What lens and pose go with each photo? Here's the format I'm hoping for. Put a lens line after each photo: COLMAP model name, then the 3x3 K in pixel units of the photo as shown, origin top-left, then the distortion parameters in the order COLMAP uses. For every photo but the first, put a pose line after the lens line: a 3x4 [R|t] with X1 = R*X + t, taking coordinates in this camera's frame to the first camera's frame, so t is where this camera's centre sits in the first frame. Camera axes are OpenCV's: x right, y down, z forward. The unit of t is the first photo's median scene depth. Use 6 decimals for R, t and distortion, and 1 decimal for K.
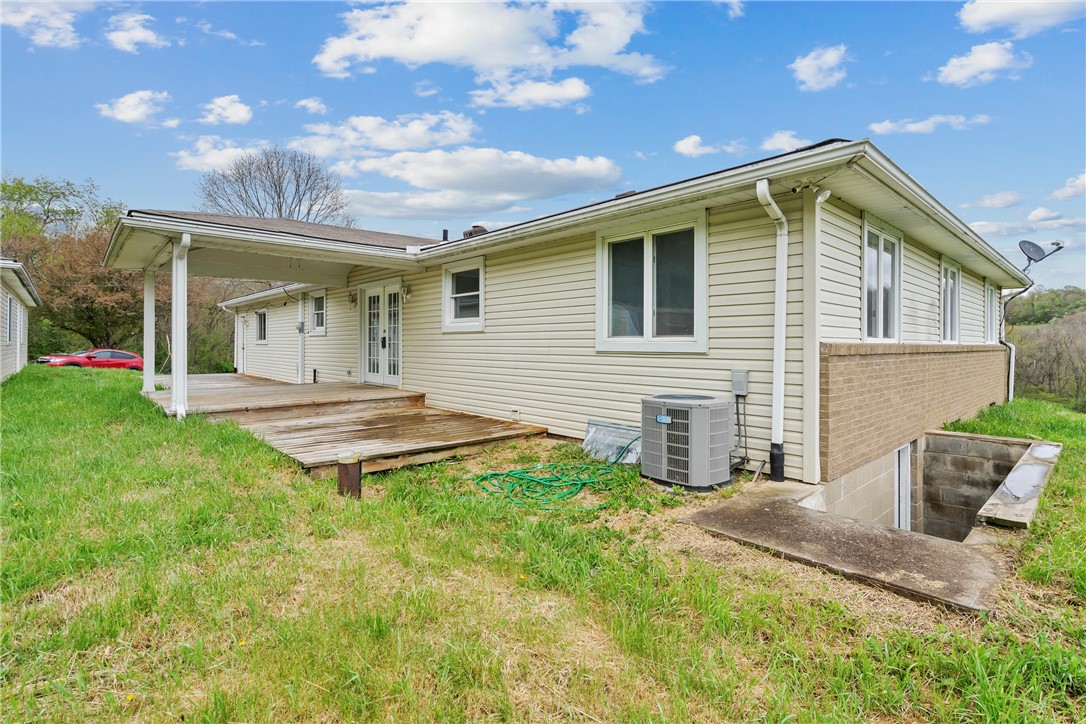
lens RADIAL K [[520.5, 0, 541.8], [0, 520.5, 340.1], [0, 0, 1]] dist [0.002153, 0.000202]
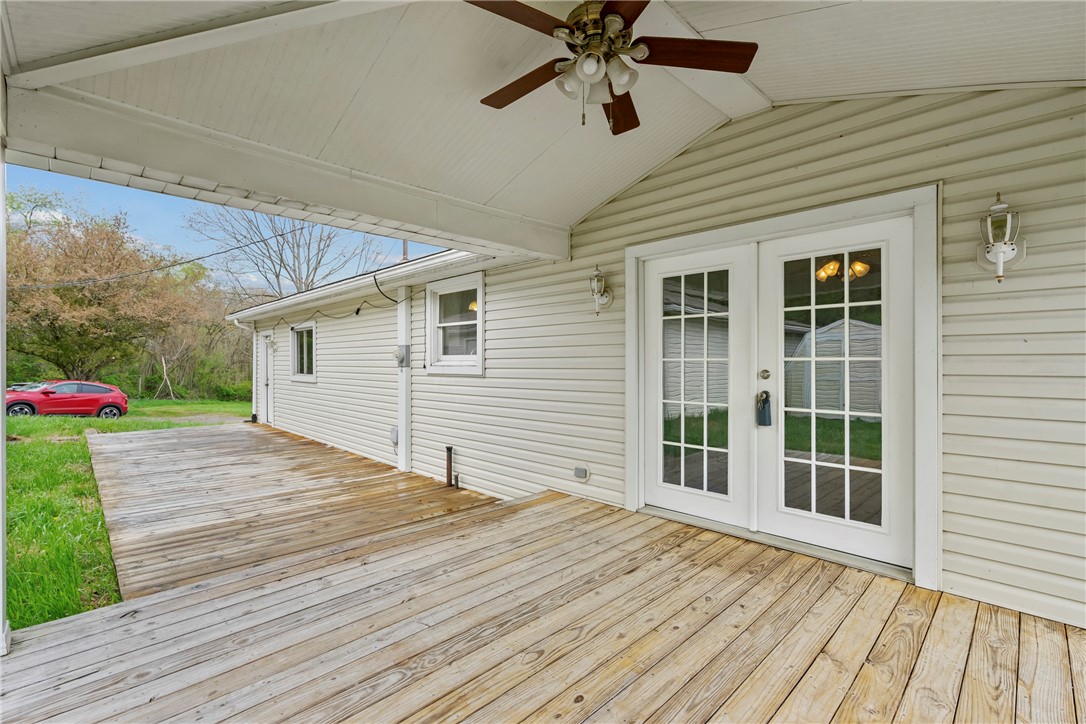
lens RADIAL K [[490.9, 0, 544.1], [0, 490.9, 362.7], [0, 0, 1]] dist [-0.007142, 0.003231]
pose [[0.999403, -0.005832, 0.034049, -0.286344], [0.005526, 0.999944, 0.009078, -0.017910], [-0.034100, -0.008884, 0.999379, 0.436038]]
